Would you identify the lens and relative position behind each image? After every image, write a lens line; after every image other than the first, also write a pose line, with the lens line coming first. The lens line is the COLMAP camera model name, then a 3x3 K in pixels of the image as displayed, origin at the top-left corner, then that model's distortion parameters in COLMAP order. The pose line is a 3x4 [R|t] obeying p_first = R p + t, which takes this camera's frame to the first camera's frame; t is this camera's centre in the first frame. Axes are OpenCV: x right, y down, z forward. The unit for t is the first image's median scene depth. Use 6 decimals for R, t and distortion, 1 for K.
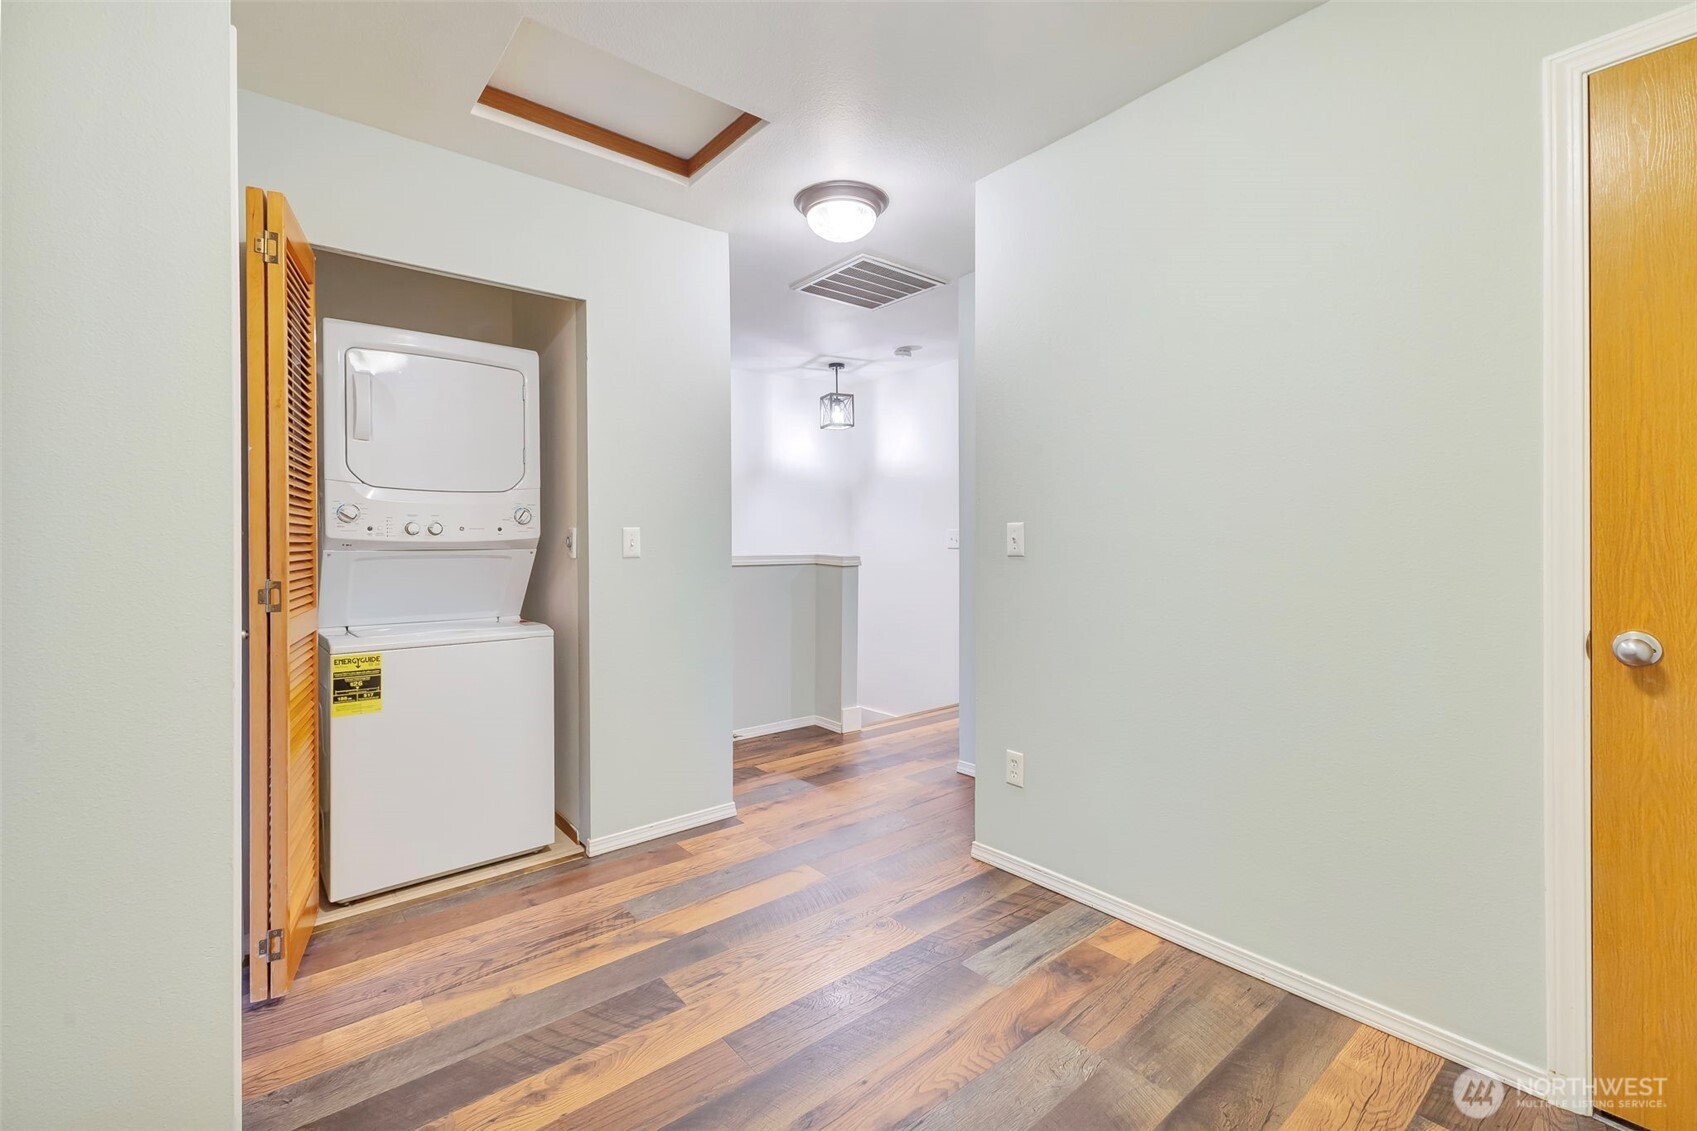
lens RADIAL K [[733.8, 0, 848.4], [0, 733.8, 558.0], [0, 0, 1]] dist [0.012051, -0.000529]
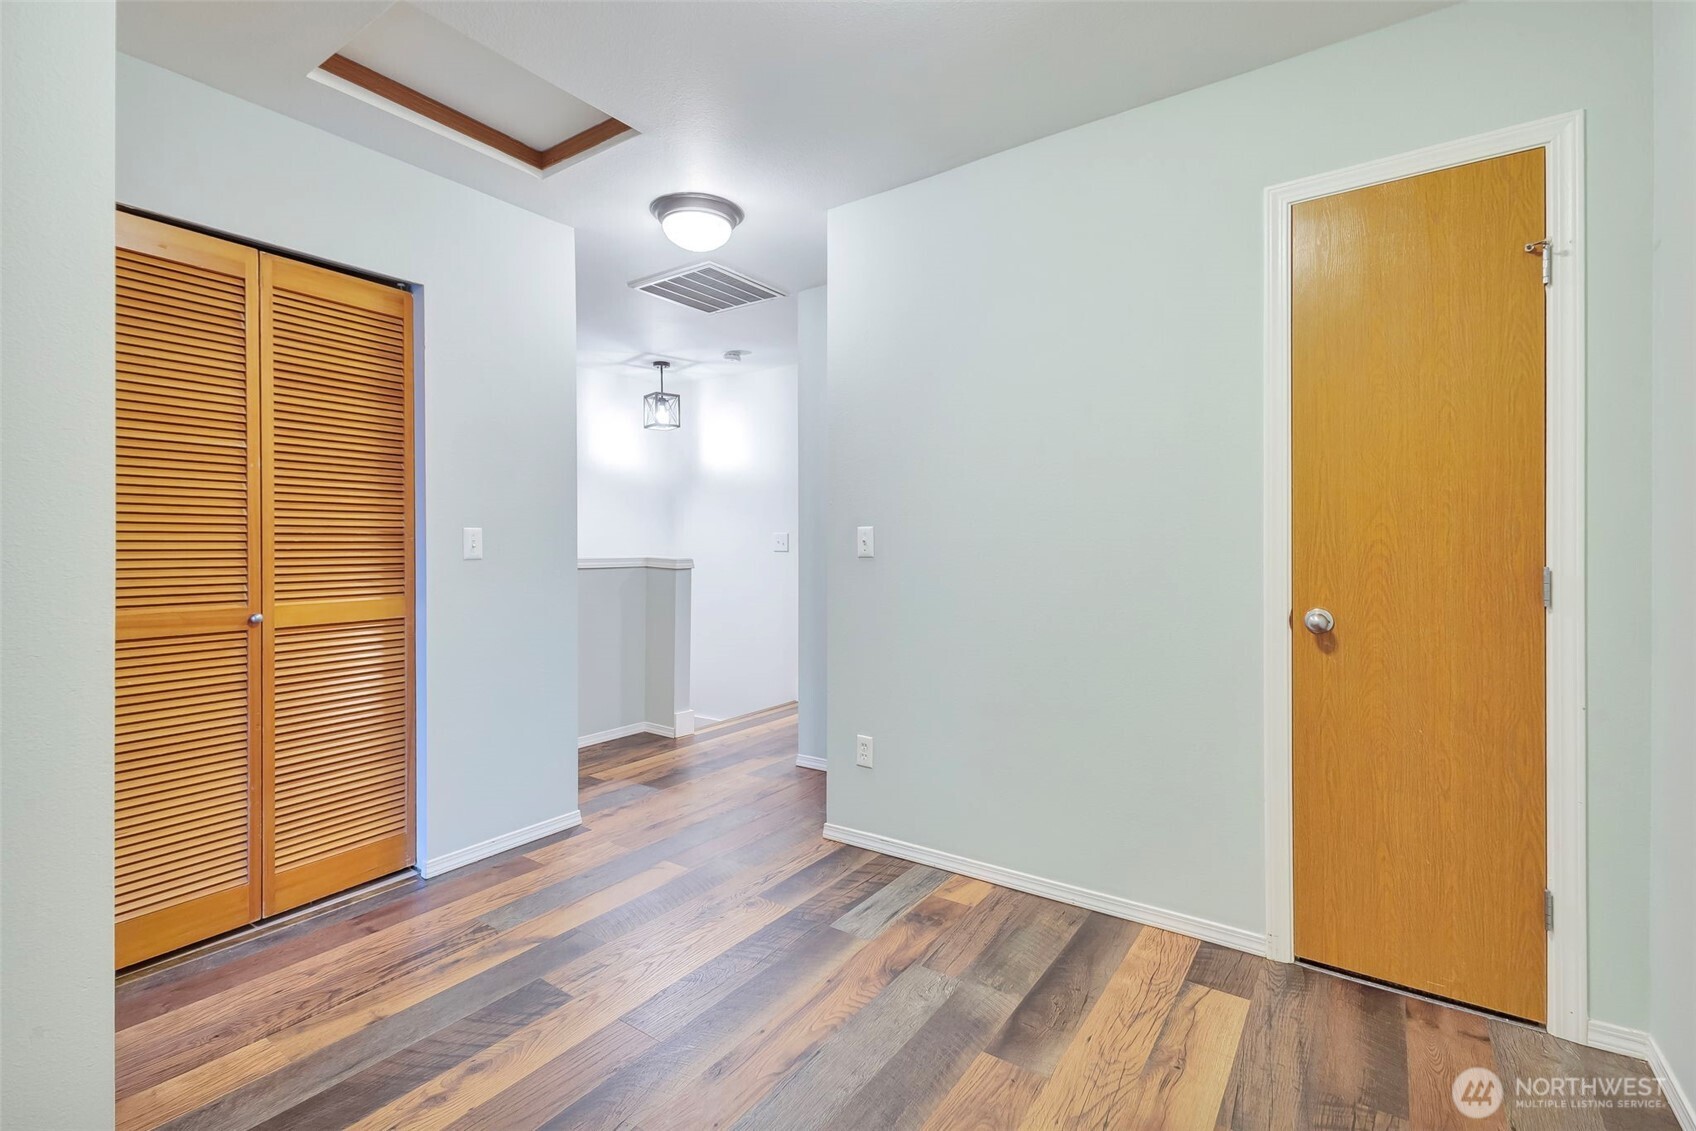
lens RADIAL K [[754.7, 0, 848.0], [0, 754.7, 565.5], [0, 0, 1]] dist [0.009623, -0.000105]
pose [[0.964857, -0.004461, 0.262738, -0.110433], [0.003461, 0.999985, 0.004271, 0.005759], [-0.262753, -0.003211, 0.964858, -0.093278]]
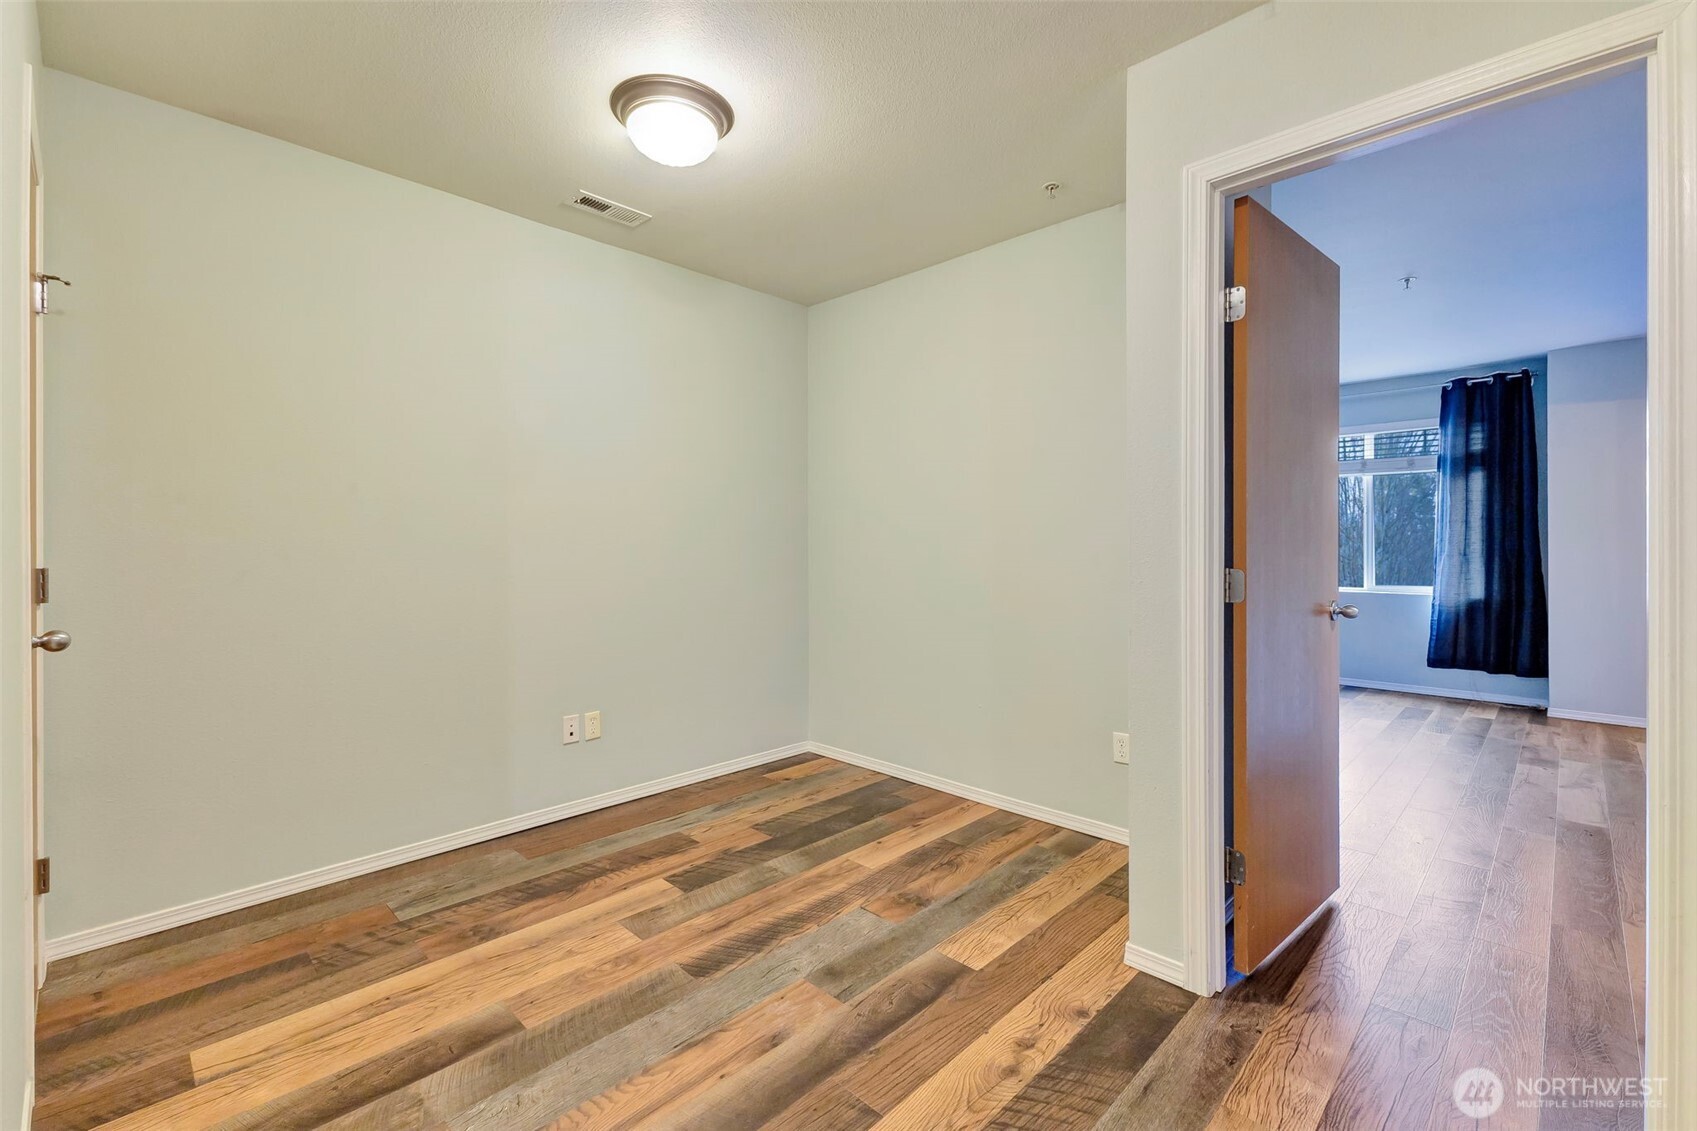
lens RADIAL K [[737.7, 0, 848.9], [0, 737.7, 539.0], [0, 0, 1]] dist [0.002004, 0.000265]
pose [[-0.994609, 0.005691, -0.103542, -0.037219], [0.005077, 0.999968, 0.006196, -0.022873], [0.103574, 0.005637, -0.994606, 1.495426]]
